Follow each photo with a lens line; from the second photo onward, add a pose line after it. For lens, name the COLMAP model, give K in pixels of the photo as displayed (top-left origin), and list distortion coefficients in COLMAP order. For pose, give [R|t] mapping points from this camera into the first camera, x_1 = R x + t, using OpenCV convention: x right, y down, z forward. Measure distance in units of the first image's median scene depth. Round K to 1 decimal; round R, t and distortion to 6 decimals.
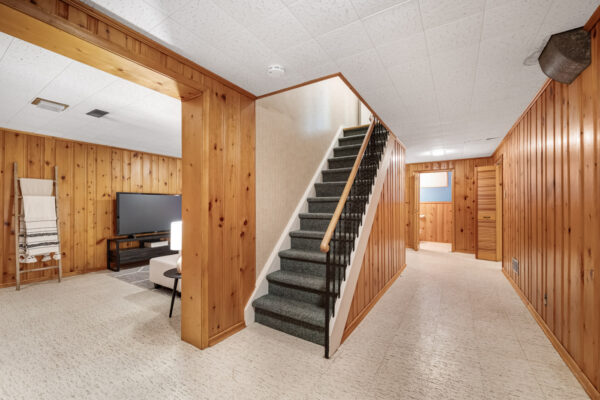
lens RADIAL K [[247.0, 0, 301.9], [0, 247.0, 203.6], [0, 0, 1]] dist [-0.012802, 0.001623]
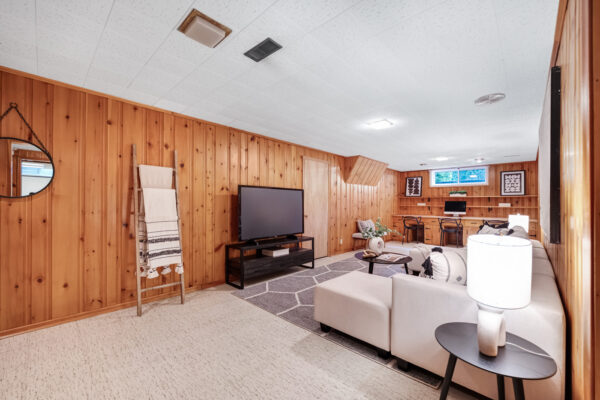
lens RADIAL K [[247.0, 0, 299.6], [0, 247.0, 204.8], [0, 0, 1]] dist [-0.012802, 0.001623]
pose [[0.980909, 0.013857, -0.193975, -0.458617], [-0.011718, 0.999857, 0.012169, 0.004568], [0.194116, -0.009664, 0.980931, 0.305749]]
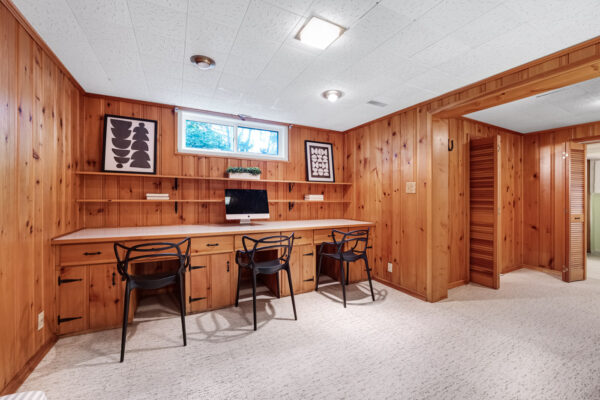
lens RADIAL K [[247.0, 0, 303.4], [0, 247.0, 196.4], [0, 0, 1]] dist [-0.012802, 0.001623]
pose [[0.506123, 0.013501, 0.862356, -0.281153], [-0.014748, 0.999867, -0.006999, 0.012037], [-0.862335, -0.009176, 0.506255, 1.709173]]
